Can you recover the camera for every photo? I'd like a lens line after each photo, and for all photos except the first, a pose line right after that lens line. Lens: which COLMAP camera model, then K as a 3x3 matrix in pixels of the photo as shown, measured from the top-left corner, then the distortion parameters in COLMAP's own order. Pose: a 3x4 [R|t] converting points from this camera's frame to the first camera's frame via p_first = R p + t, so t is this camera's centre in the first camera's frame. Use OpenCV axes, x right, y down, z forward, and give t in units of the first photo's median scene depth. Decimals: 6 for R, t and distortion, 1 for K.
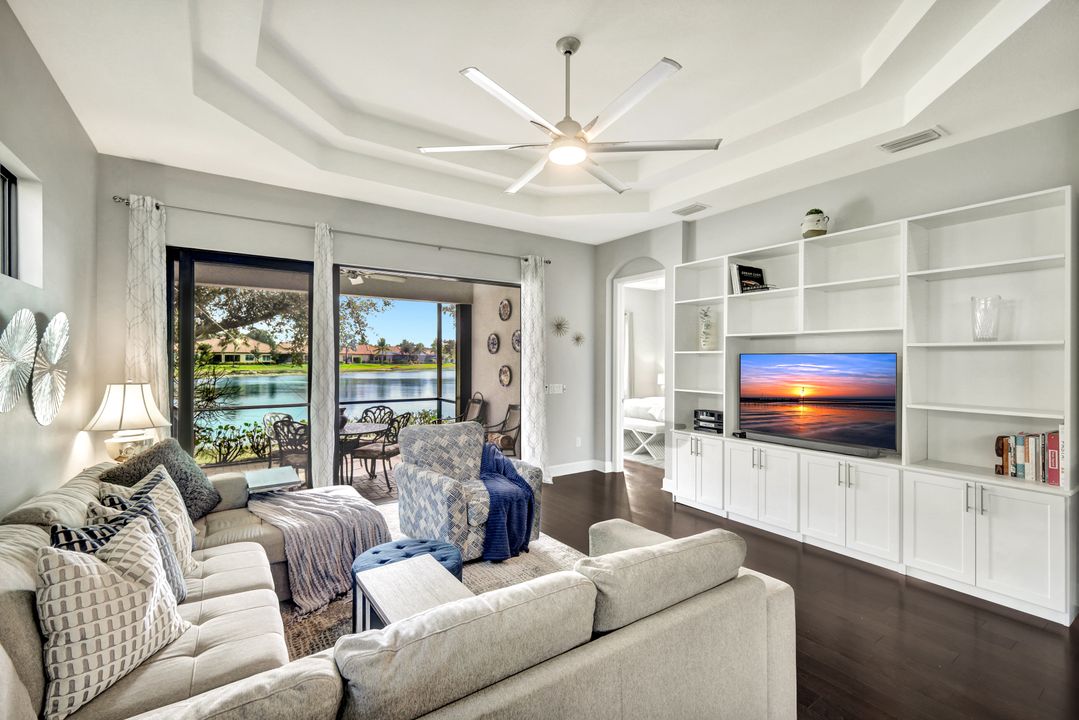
lens RADIAL K [[476.1, 0, 539.2], [0, 476.1, 356.5], [0, 0, 1]] dist [0.002339, 0.000190]
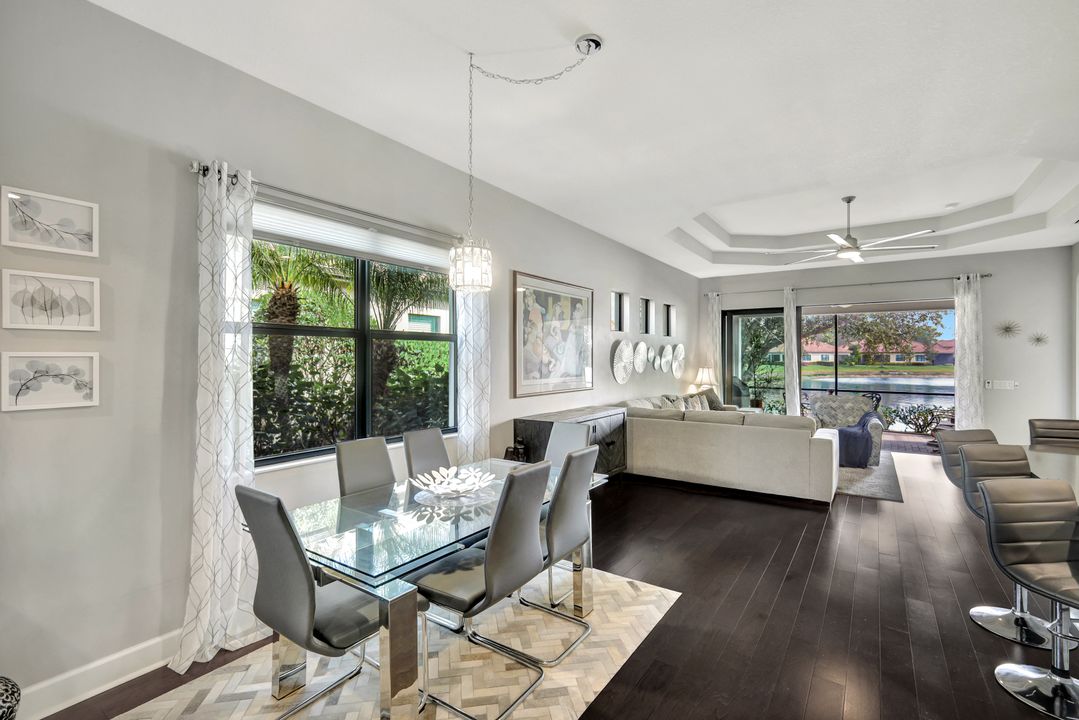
lens RADIAL K [[476.1, 0, 539.2], [0, 476.1, 356.5], [0, 0, 1]] dist [0.002339, 0.000190]
pose [[0.356089, -0.004549, -0.934441, 0.935771], [0.004166, 0.999986, -0.003280, 0.000028], [0.934443, -0.002725, 0.356103, -0.581657]]
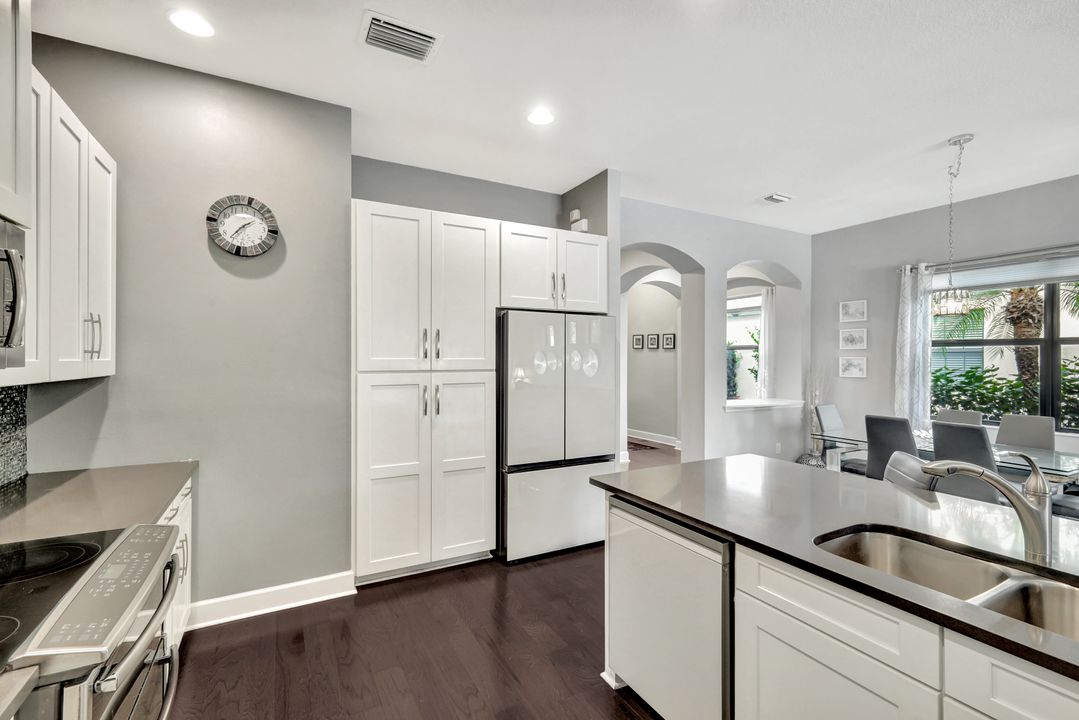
lens RADIAL K [[471.2, 0, 555.3], [0, 471.2, 359.4], [0, 0, 1]] dist [0.001215, 0.000076]
pose [[-0.997041, -0.008866, 0.076359, 1.038043], [-0.009067, 0.999956, -0.002289, 0.008433], [-0.076335, -0.002974, -0.997078, 0.428335]]
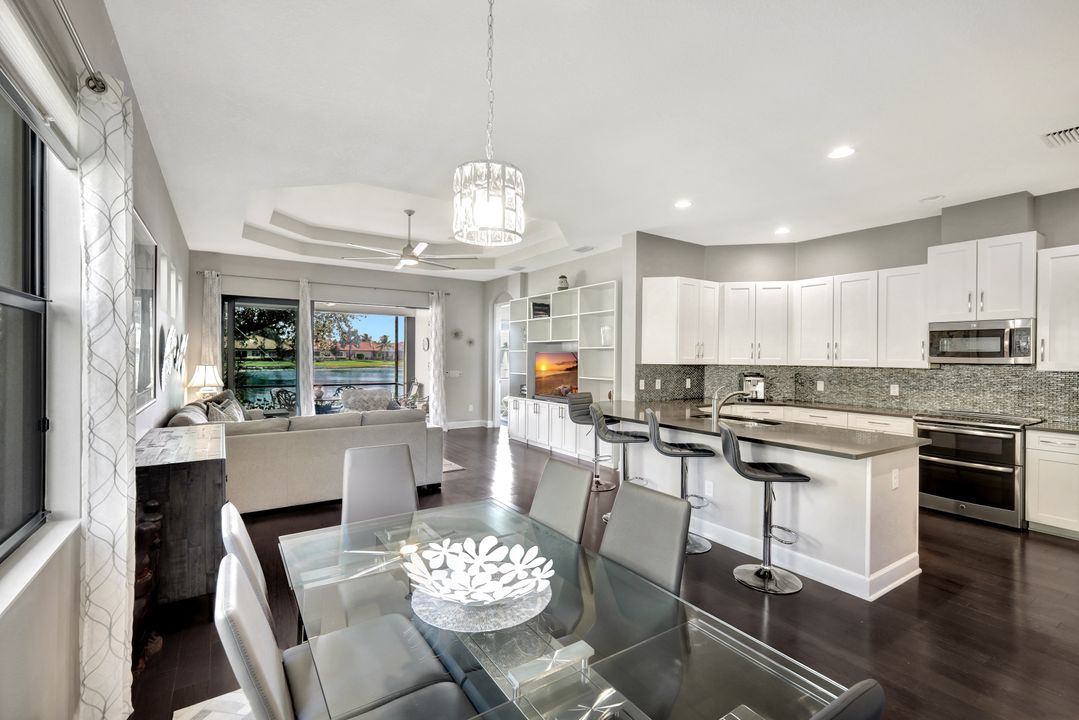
lens RADIAL K [[476.1, 0, 539.2], [0, 476.1, 356.5], [0, 0, 1]] dist [0.002339, 0.000190]
pose [[0.999947, 0.005148, -0.008939, 0.442090], [-0.005101, 0.999973, 0.005272, 0.000969], [0.008966, -0.005227, 0.999946, -0.777331]]
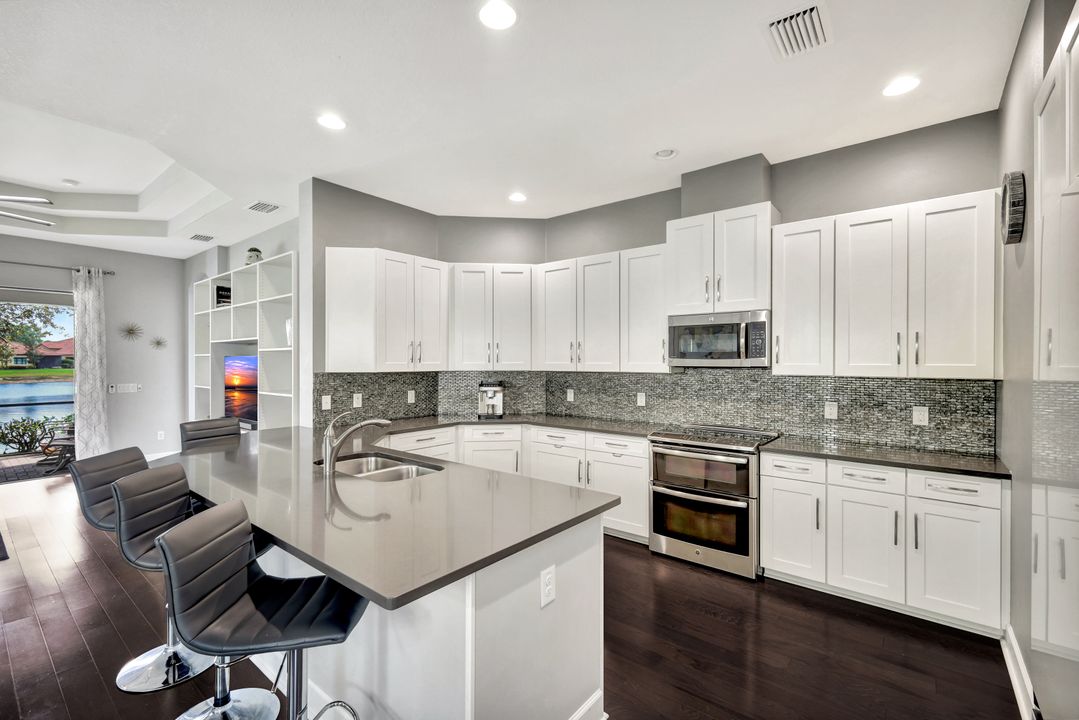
lens RADIAL K [[469.5, 0, 540.8], [0, 469.5, 361.6], [0, 0, 1]] dist [0.002514, -0.000314]
pose [[0.954440, -0.005762, 0.298347, 0.833530], [0.003186, 0.999953, 0.009121, -0.000497], [-0.298386, -0.007755, 0.954414, -0.436711]]
